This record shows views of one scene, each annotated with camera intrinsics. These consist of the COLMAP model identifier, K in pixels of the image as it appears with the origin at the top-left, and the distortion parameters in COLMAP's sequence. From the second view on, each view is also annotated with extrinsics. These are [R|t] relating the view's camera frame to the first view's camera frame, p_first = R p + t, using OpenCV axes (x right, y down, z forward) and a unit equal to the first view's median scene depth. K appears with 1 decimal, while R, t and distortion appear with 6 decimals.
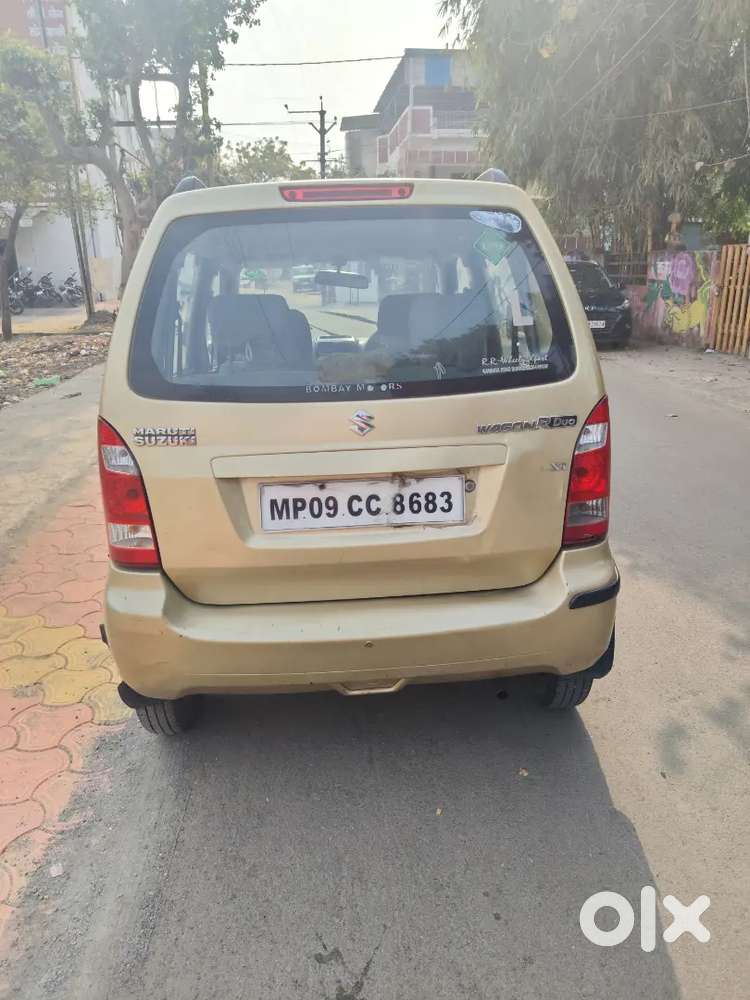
lens RADIAL K [[690.2, 0, 375.0], [0, 690.2, 500.0], [0, 0, 1]] dist [0.058613, -0.066442]
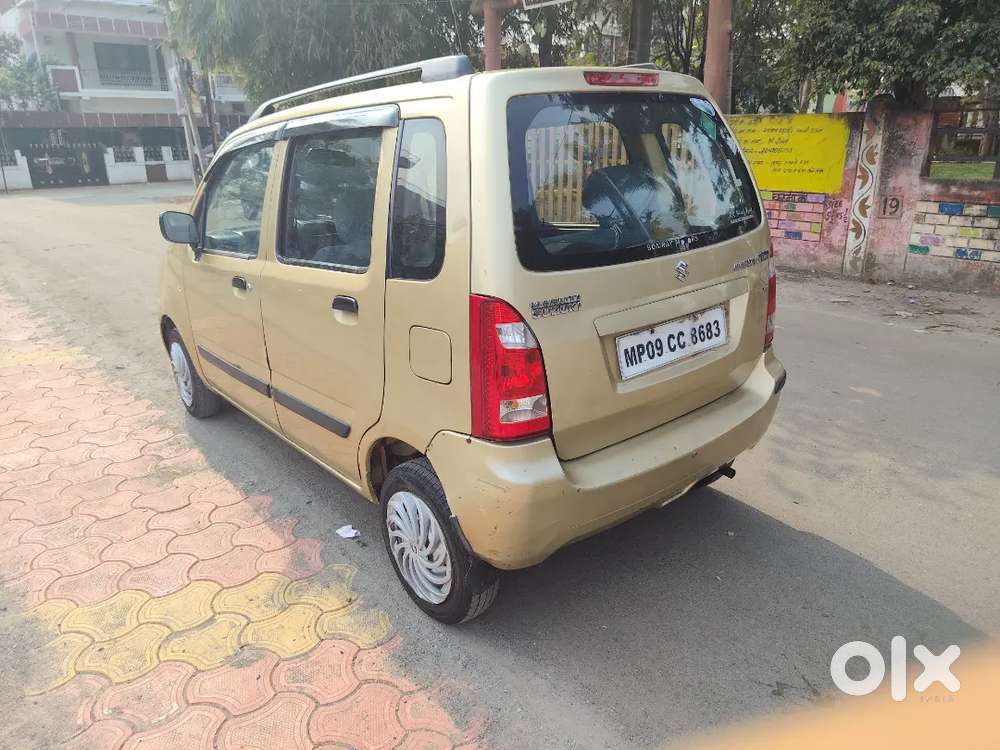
lens RADIAL K [[700.8, 0, 500.0], [0, 700.8, 375.0], [0, 0, 1]] dist [-0.004954, -0.004814]
pose [[0.809551, -0.191024, 0.555101, -0.939820], [0.194133, 0.979491, 0.053947, -0.059816], [-0.554022, 0.064091, 0.830031, 0.171002]]
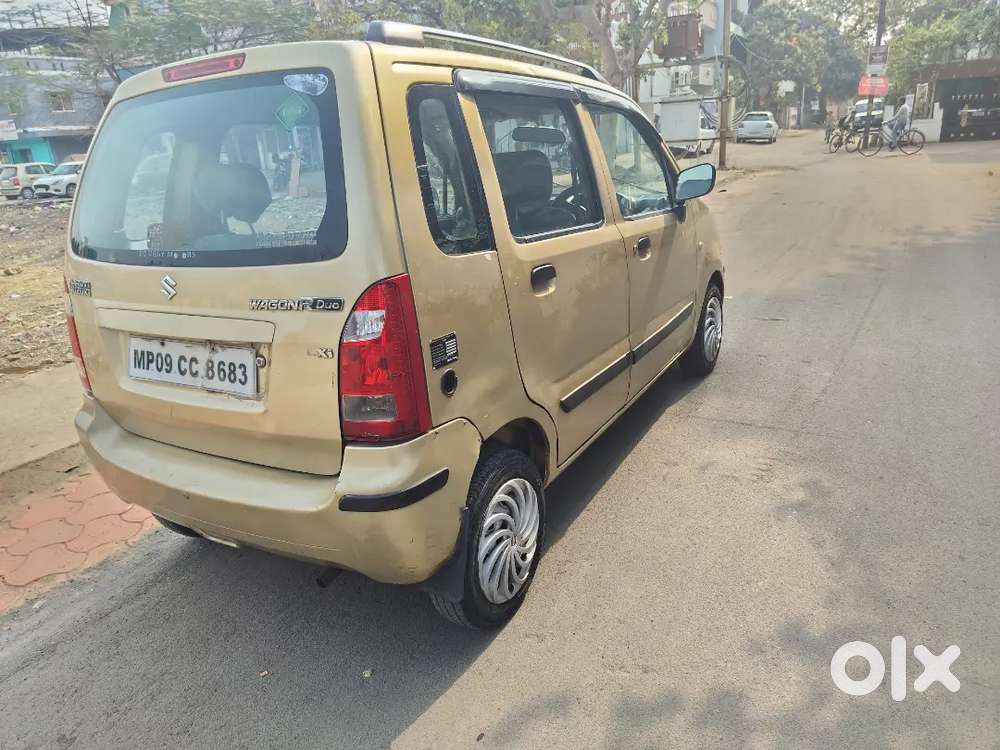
lens RADIAL K [[690.2, 0, 485.0], [0, 690.2, 377.0], [0, 0, 1]] dist [0.058613, -0.066442]
pose [[0.825691, 0.144823, -0.545215, 0.945756], [-0.124373, 0.989437, 0.074465, -0.112273], [0.550241, 0.006325, 0.834982, 0.356311]]
